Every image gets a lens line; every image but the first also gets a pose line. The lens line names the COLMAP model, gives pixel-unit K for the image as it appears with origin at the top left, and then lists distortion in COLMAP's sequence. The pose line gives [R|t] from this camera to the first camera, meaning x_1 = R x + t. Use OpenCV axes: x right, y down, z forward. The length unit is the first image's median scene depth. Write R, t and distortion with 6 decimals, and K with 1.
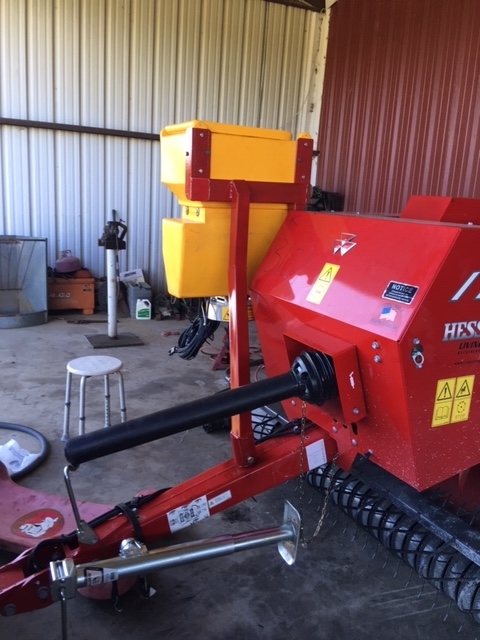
lens RADIAL K [[540.7, 0, 240.0], [0, 540.7, 320.0], [0, 0, 1]] dist [0.003572, -0.001927]
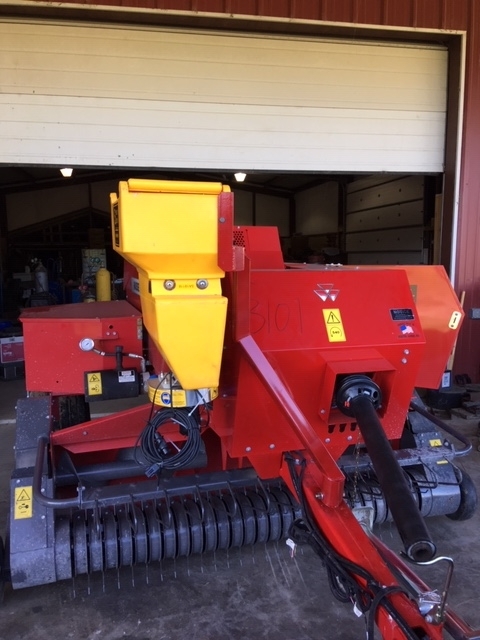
lens RADIAL K [[540.7, 0, 240.0], [0, 540.7, 320.0], [0, 0, 1]] dist [0.003572, -0.001927]
pose [[0.191257, -0.177673, 0.965326, -1.078262], [0.238074, 0.962510, 0.129986, -0.290252], [-0.952230, 0.204958, 0.226385, 0.911308]]
